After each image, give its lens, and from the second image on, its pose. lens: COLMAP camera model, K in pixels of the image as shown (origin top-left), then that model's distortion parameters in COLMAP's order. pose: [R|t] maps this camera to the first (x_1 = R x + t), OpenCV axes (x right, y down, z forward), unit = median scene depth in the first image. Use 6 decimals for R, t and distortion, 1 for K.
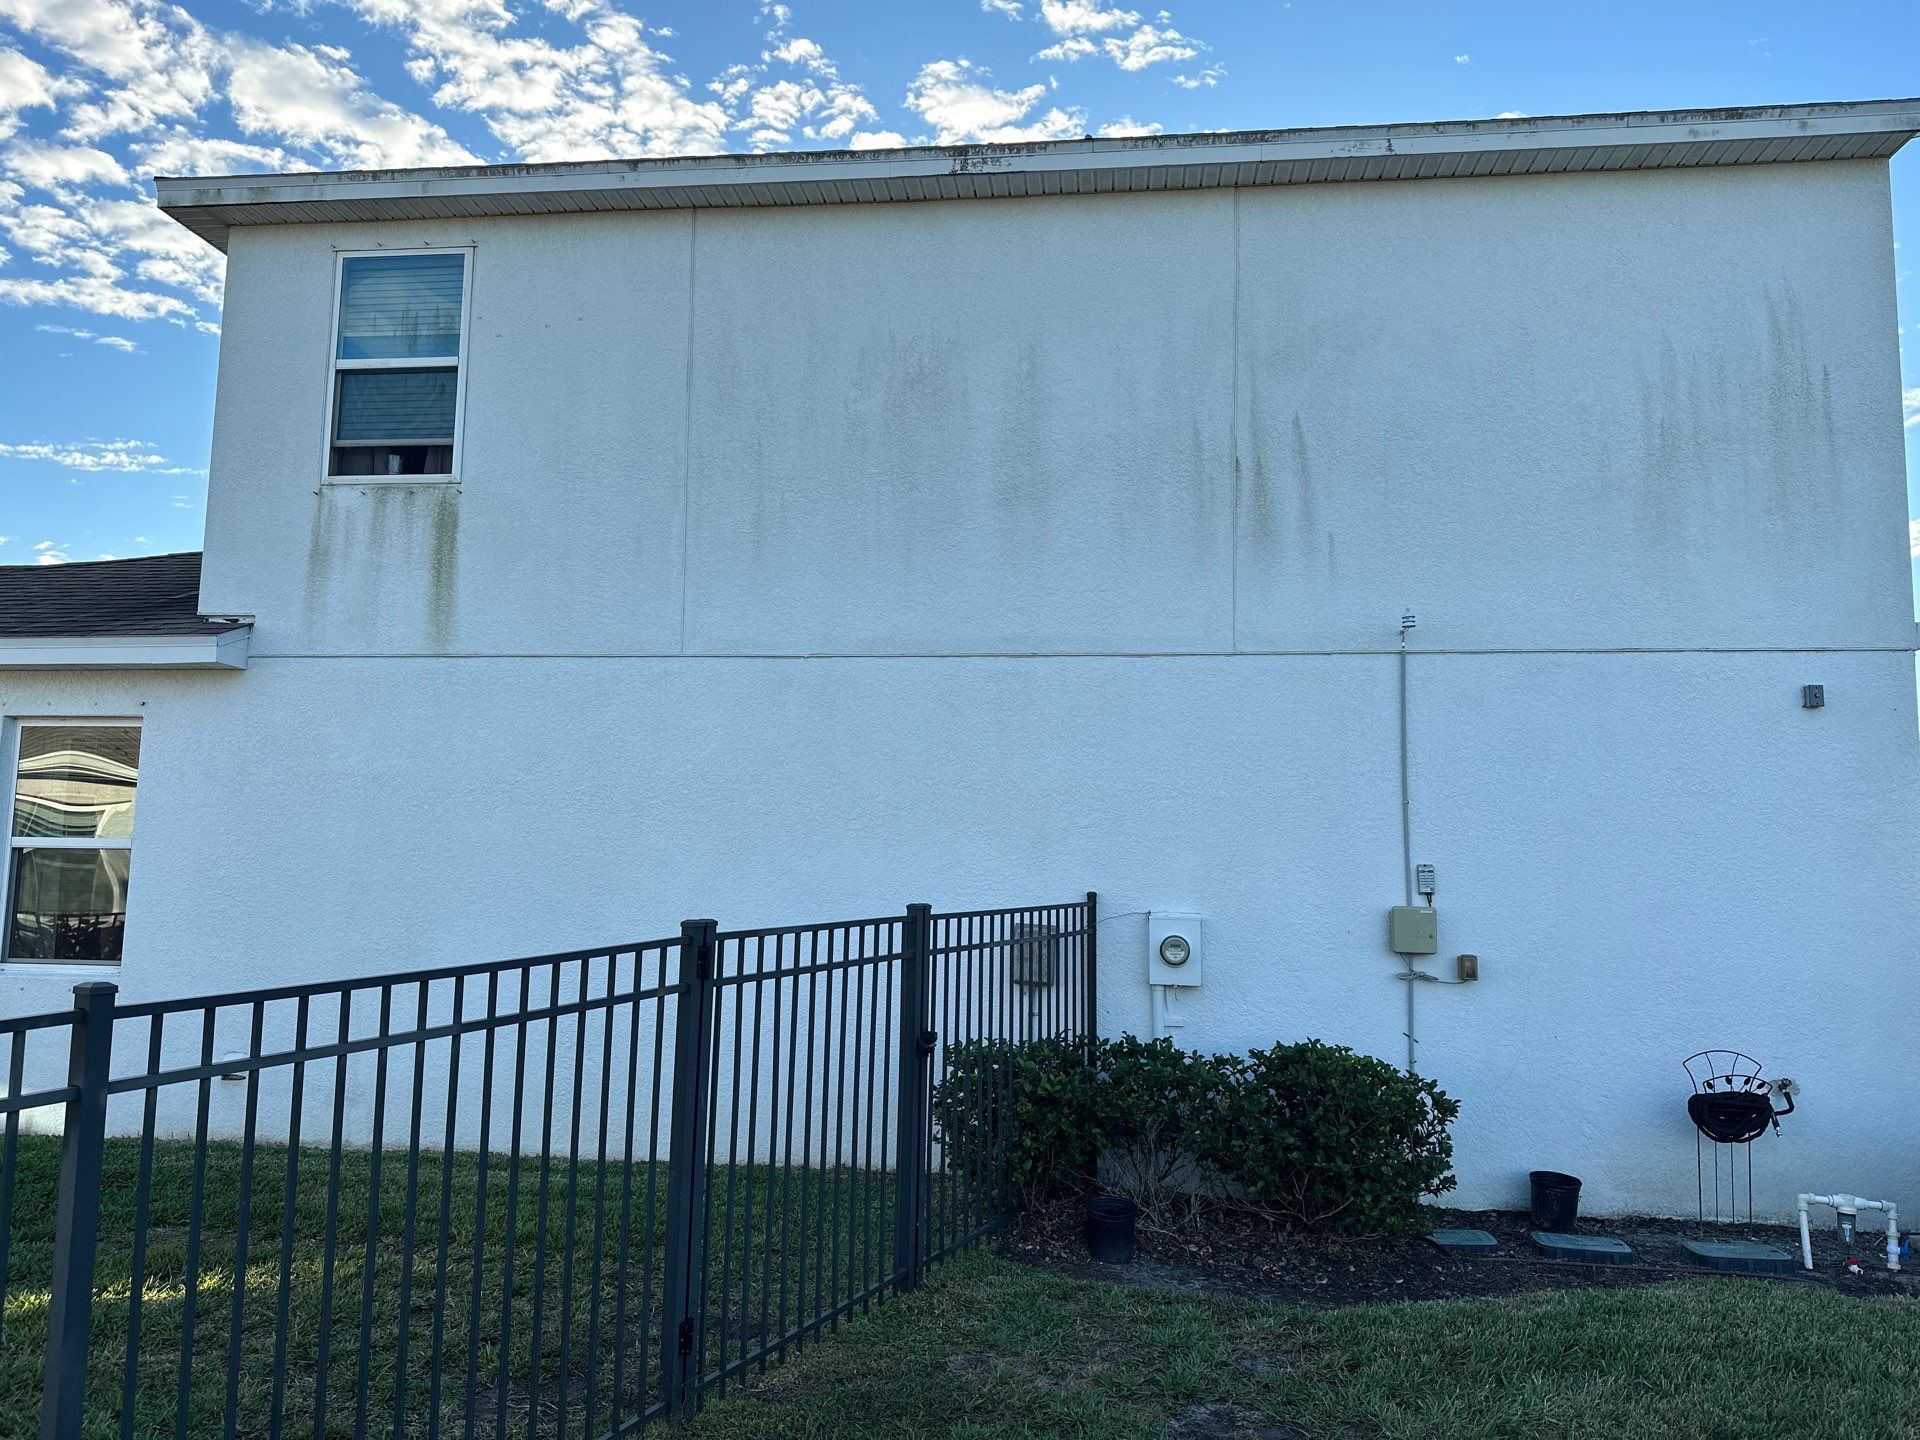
lens RADIAL K [[1275.7, 0, 961.0], [0, 1275.7, 711.3], [0, 0, 1]] dist [0.067121, -0.084470]
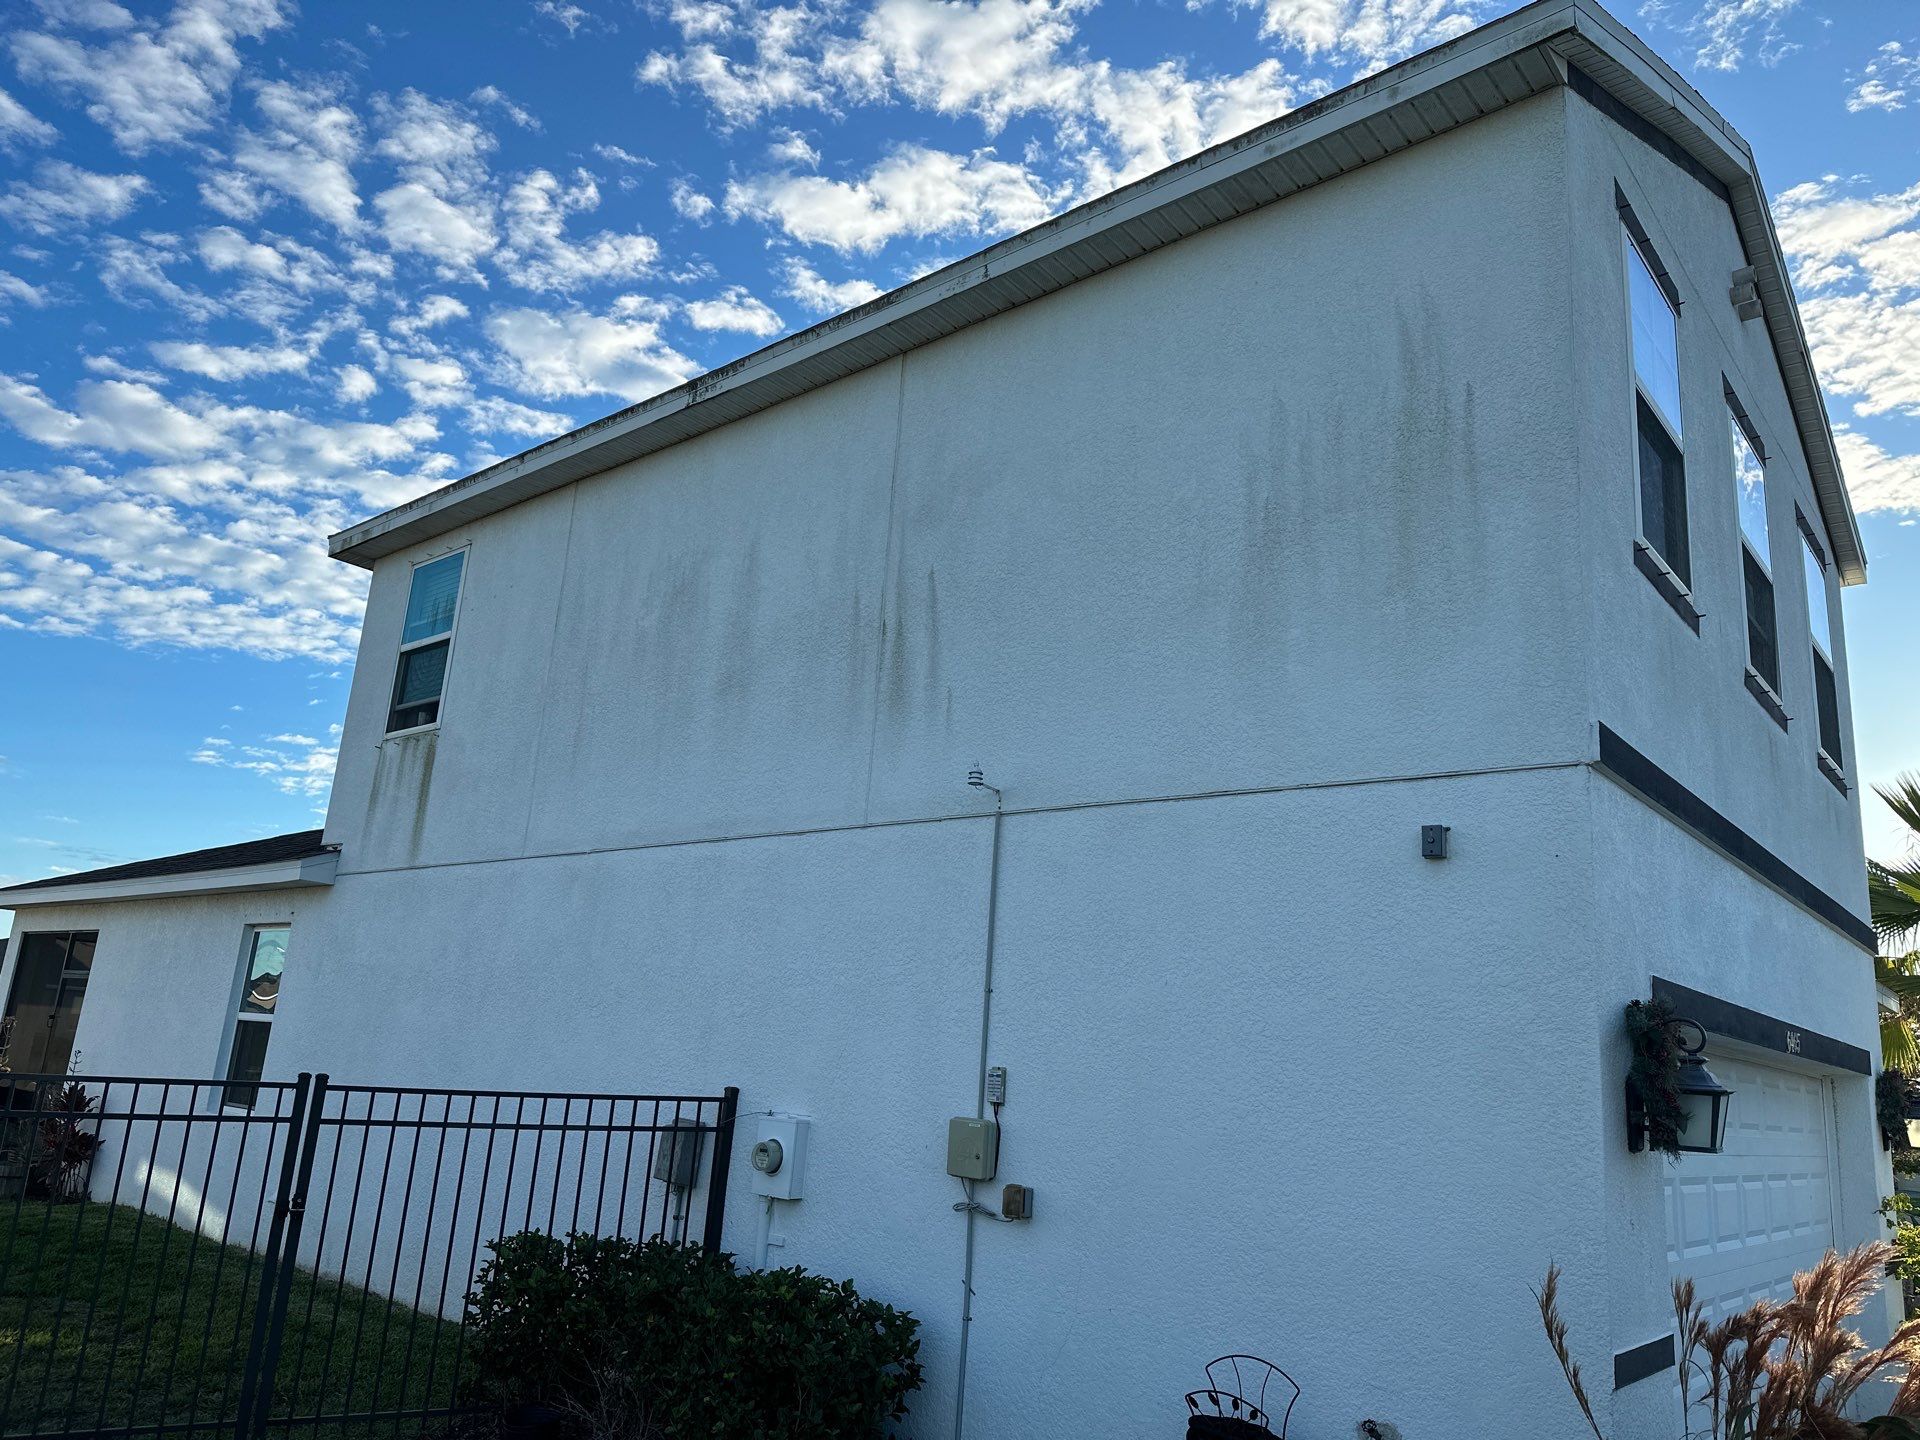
lens RADIAL K [[1338.9, 0, 960.0], [0, 1338.9, 720.0], [0, 0, 1]] dist [0.109948, -0.109791]
pose [[0.817610, -0.100662, -0.566905, 0.820221], [0.000481, 0.984718, -0.174156, 0.047878], [0.575773, 0.142119, 0.805163, 0.244093]]
